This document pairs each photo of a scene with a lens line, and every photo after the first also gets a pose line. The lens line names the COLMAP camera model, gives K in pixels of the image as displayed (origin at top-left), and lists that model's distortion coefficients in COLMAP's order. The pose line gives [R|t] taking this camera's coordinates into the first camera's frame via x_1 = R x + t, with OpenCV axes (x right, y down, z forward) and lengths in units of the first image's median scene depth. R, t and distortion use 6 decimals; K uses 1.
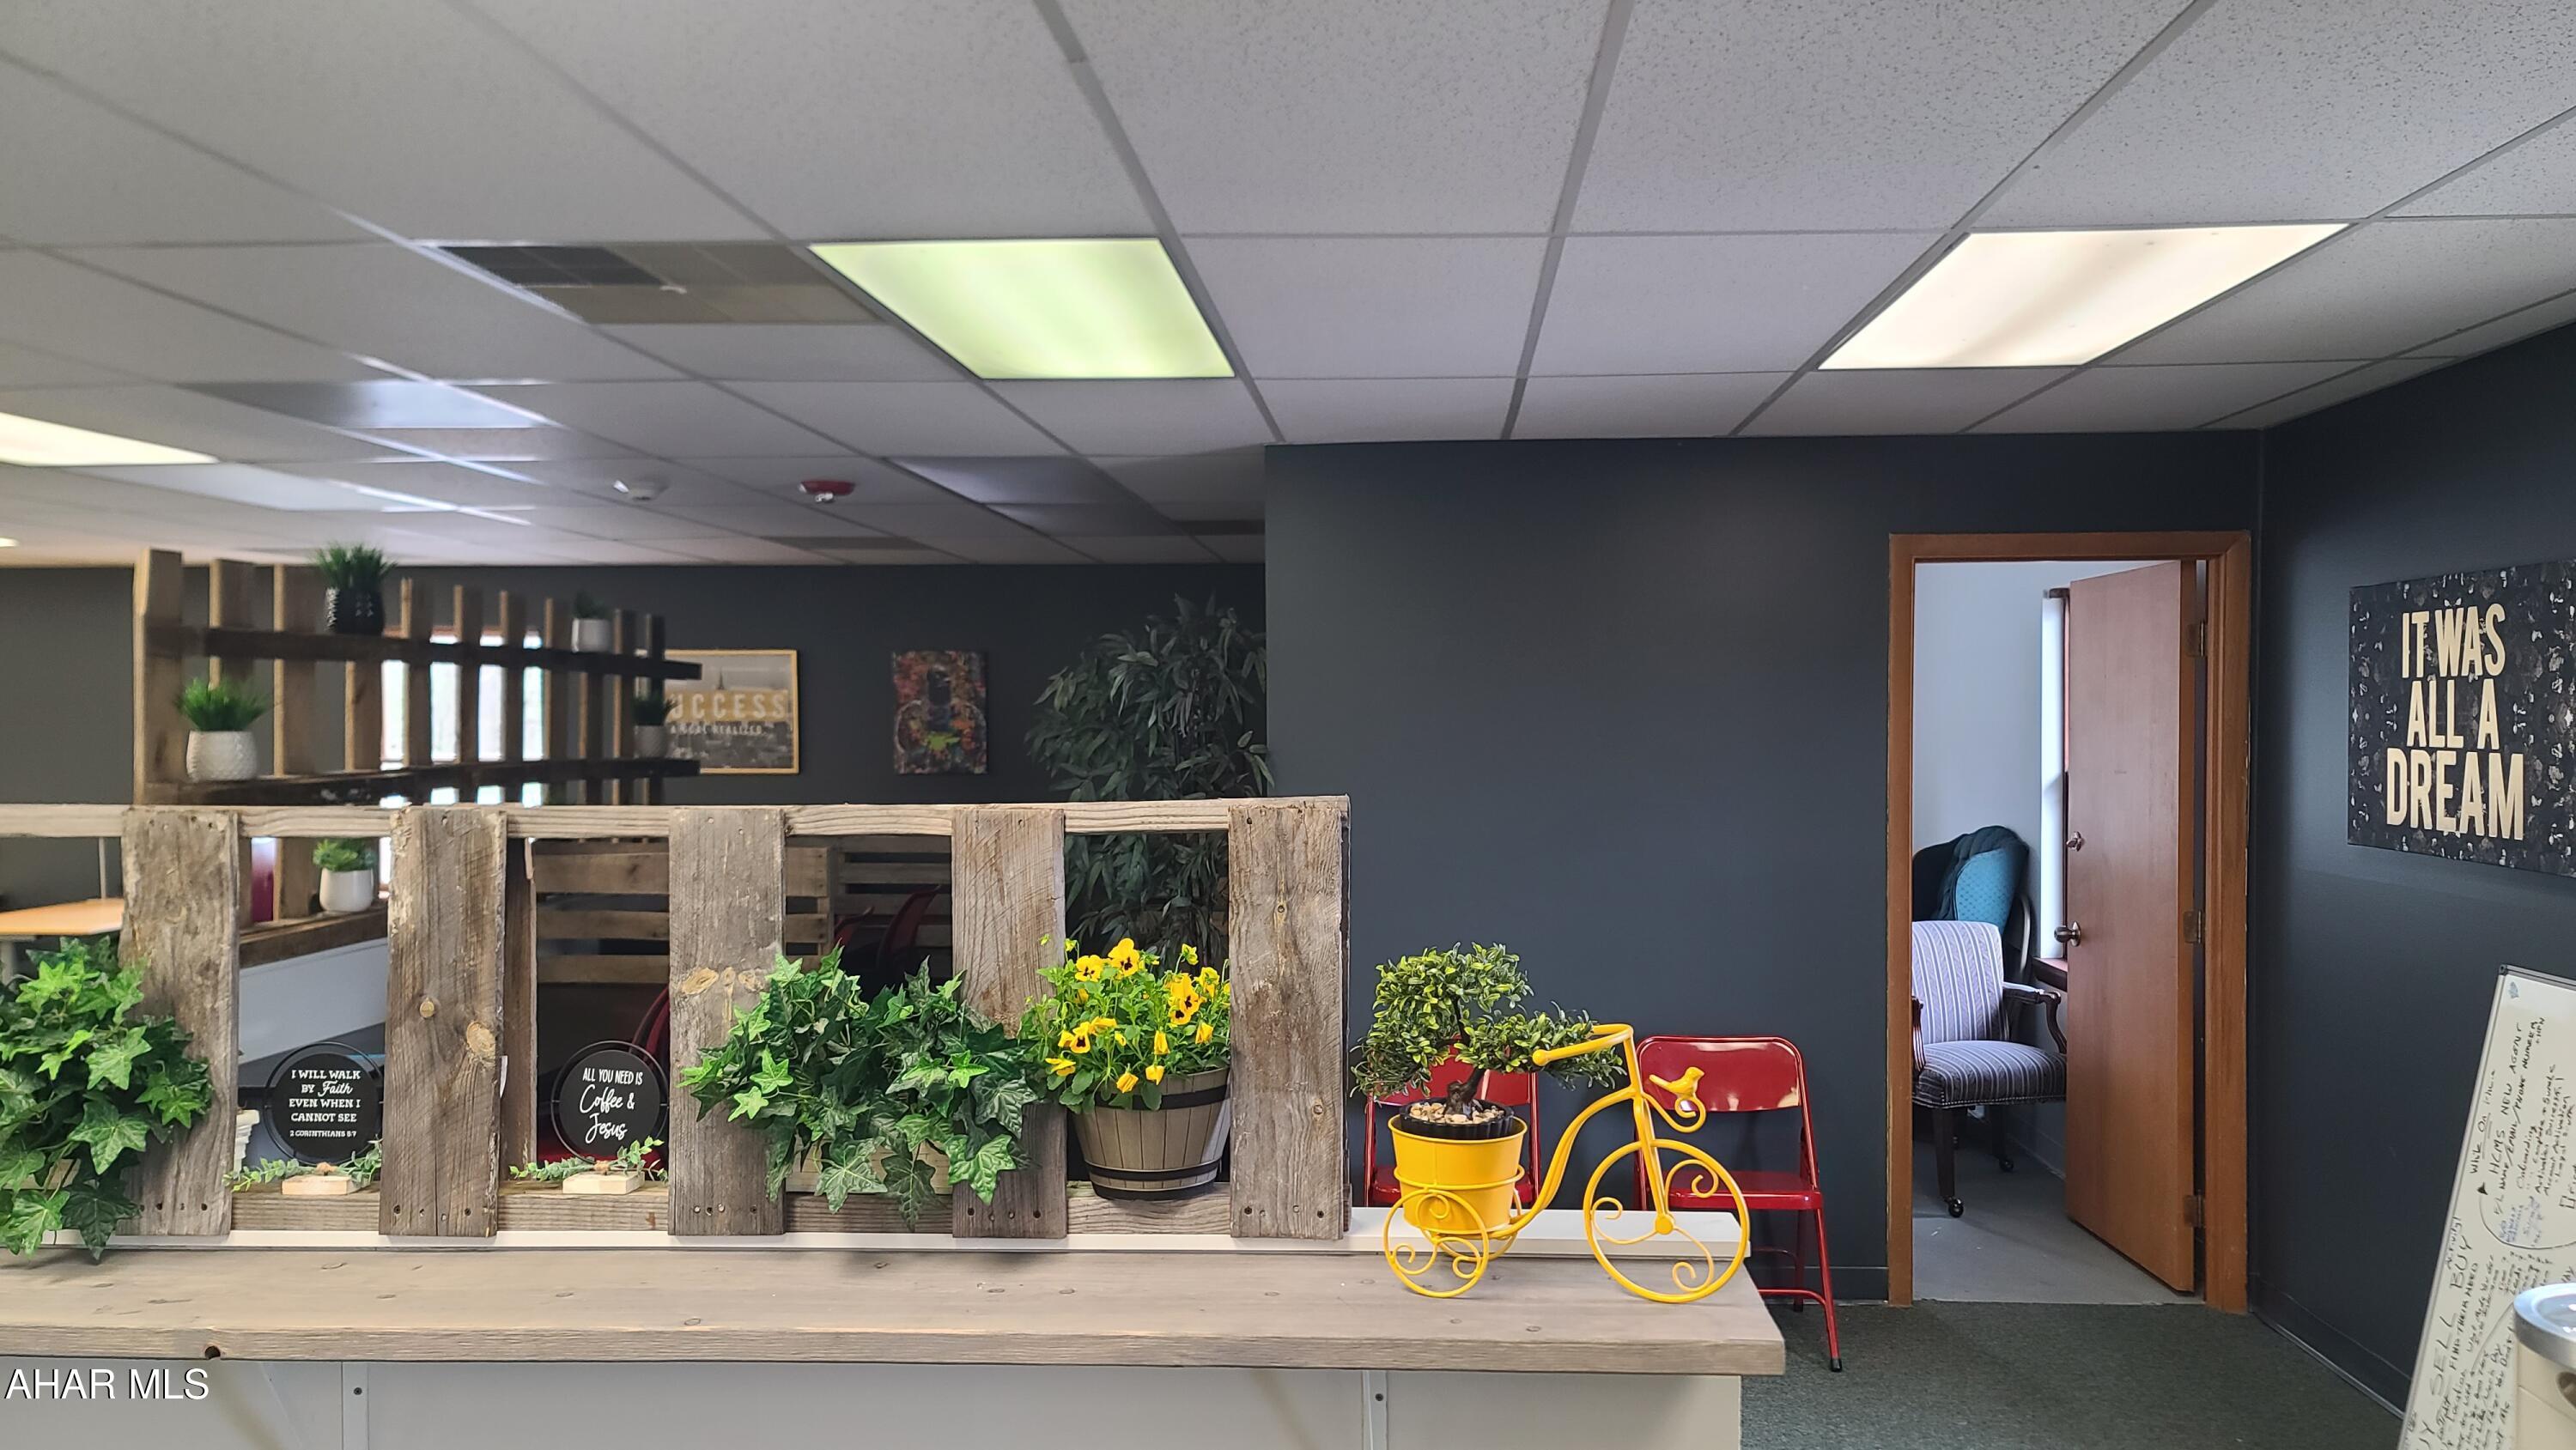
lens RADIAL K [[1878.3, 0, 1288.0], [0, 1878.3, 725.0], [0, 0, 1]] dist [0.017261, 0.002846]
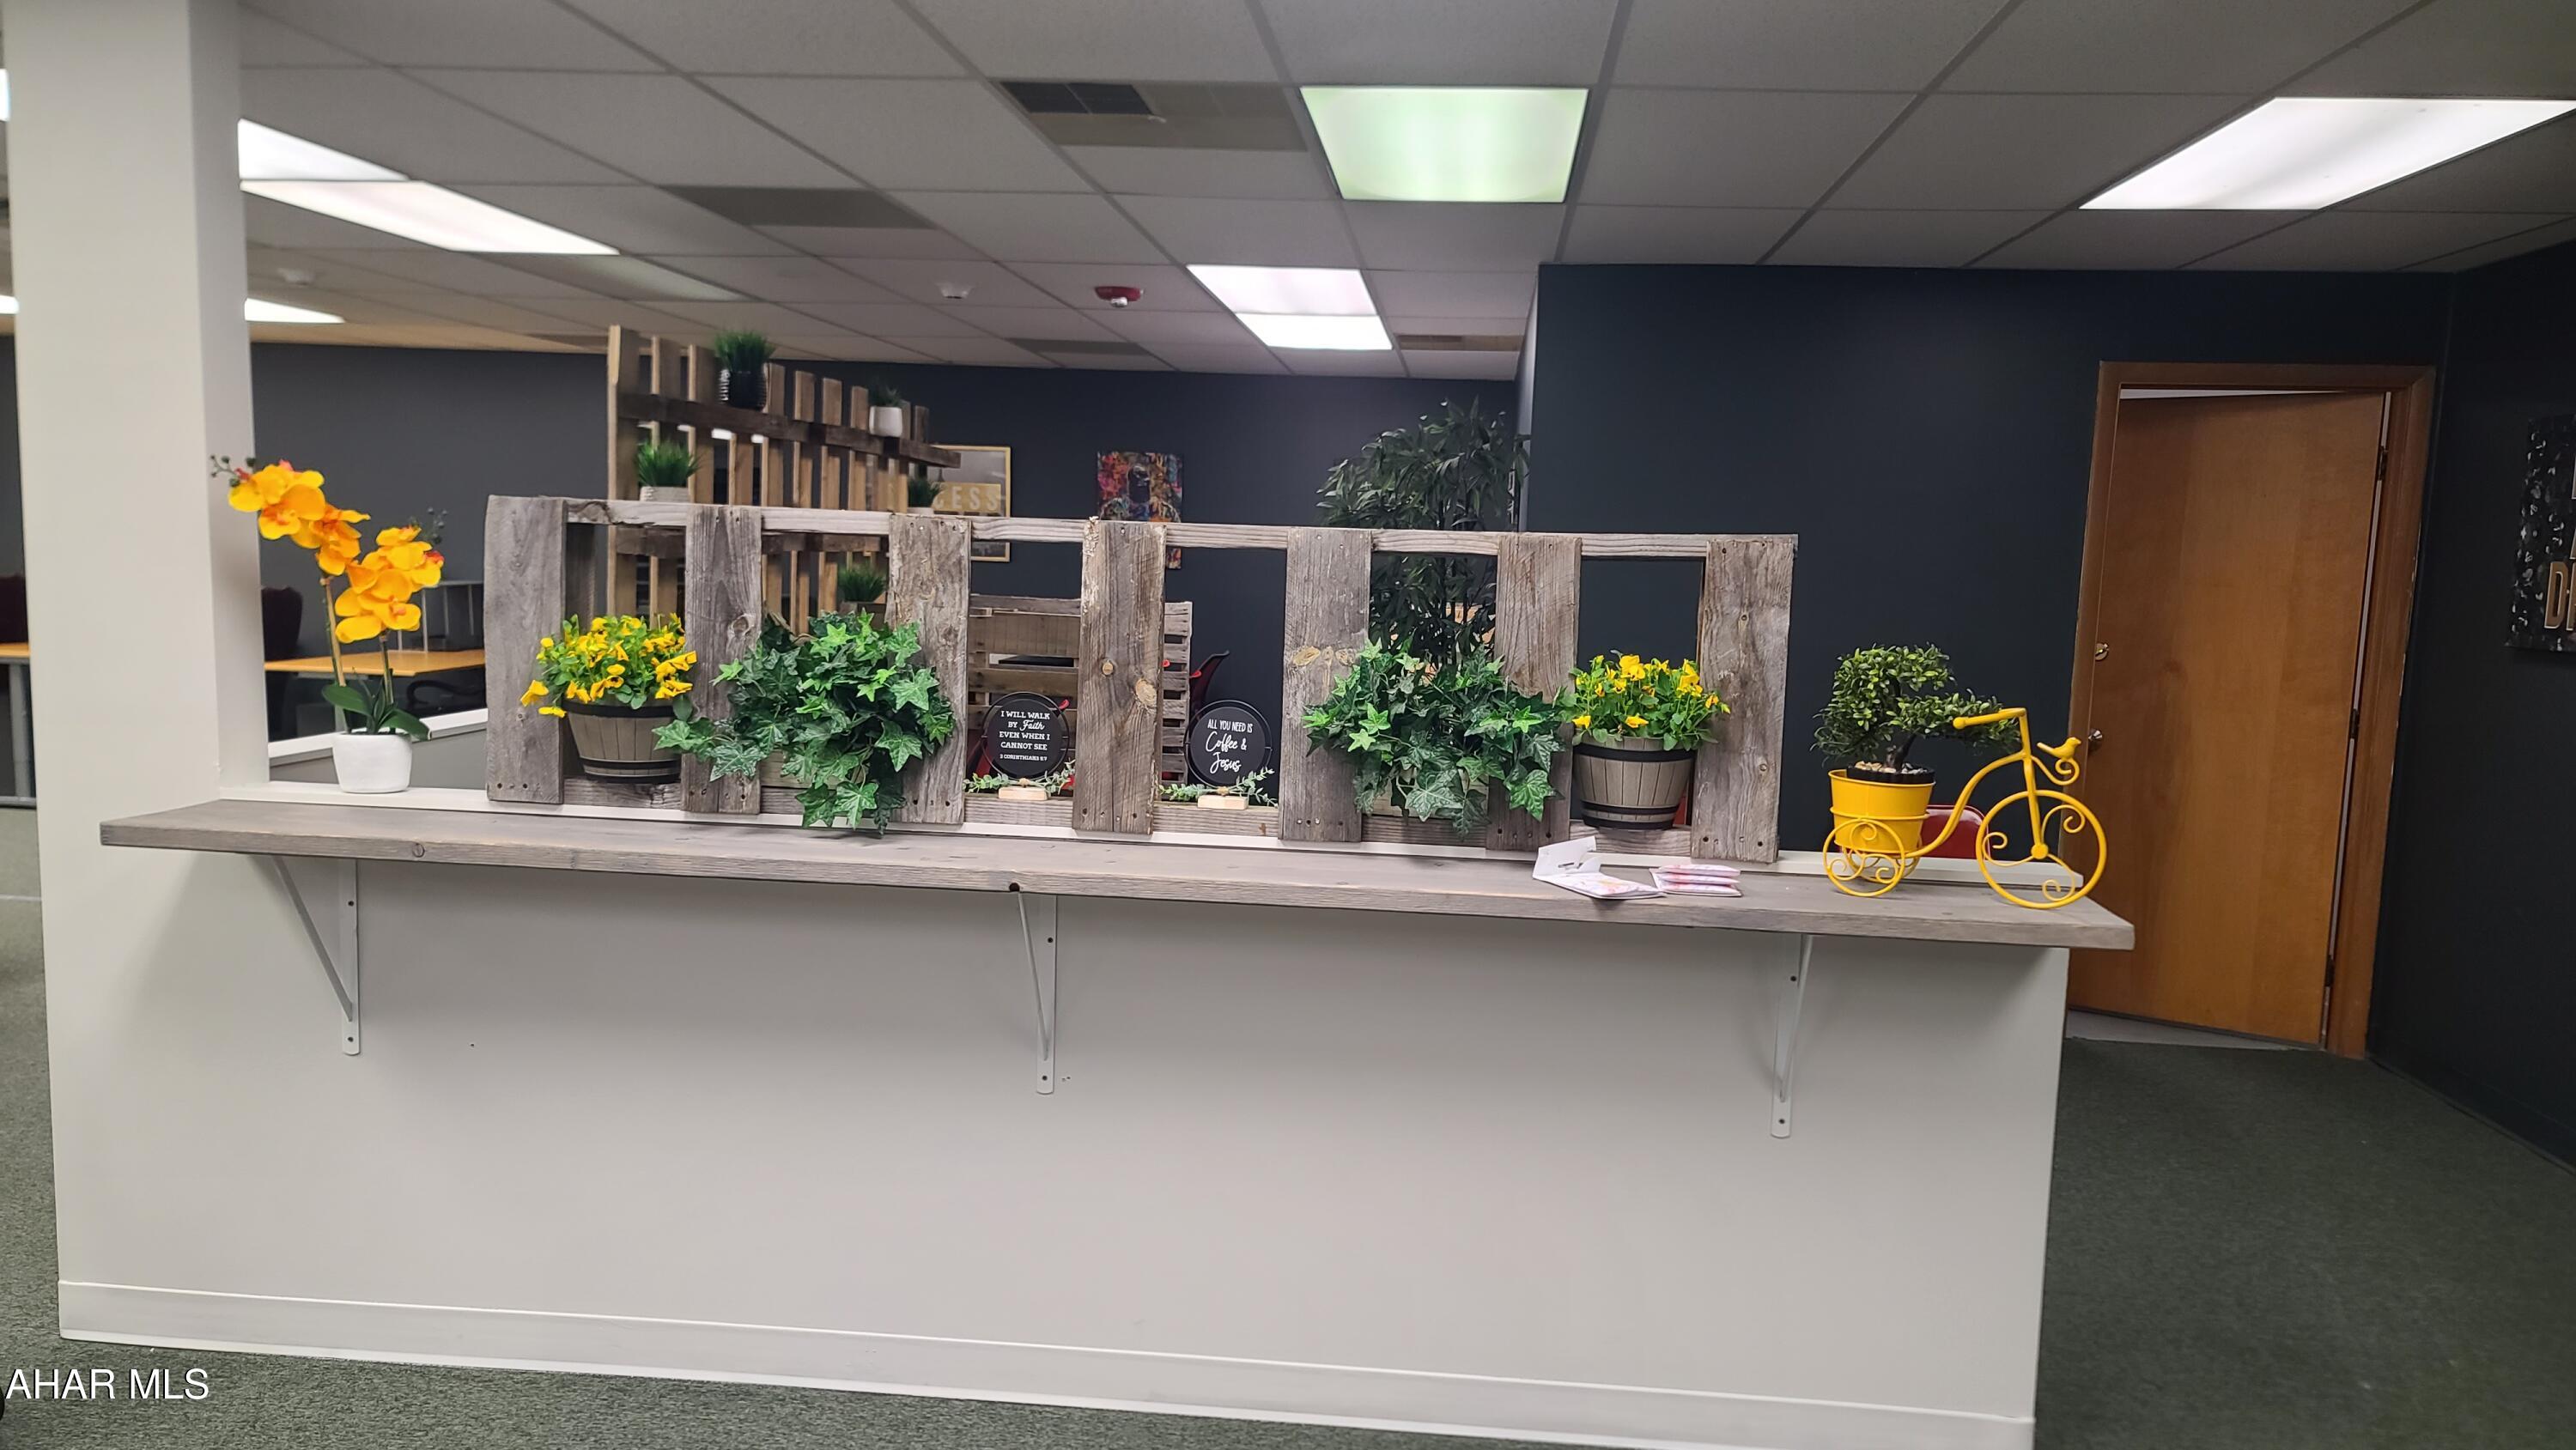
lens RADIAL K [[1822.9, 0, 1288.0], [0, 1822.9, 725.0], [0, 0, 1]] dist [0.060547, -0.077898]
pose [[0.998352, 0.038597, -0.042469, -0.267977], [-0.034272, 0.994573, 0.098239, 0.056753], [0.046031, -0.096622, 0.994256, -0.314750]]
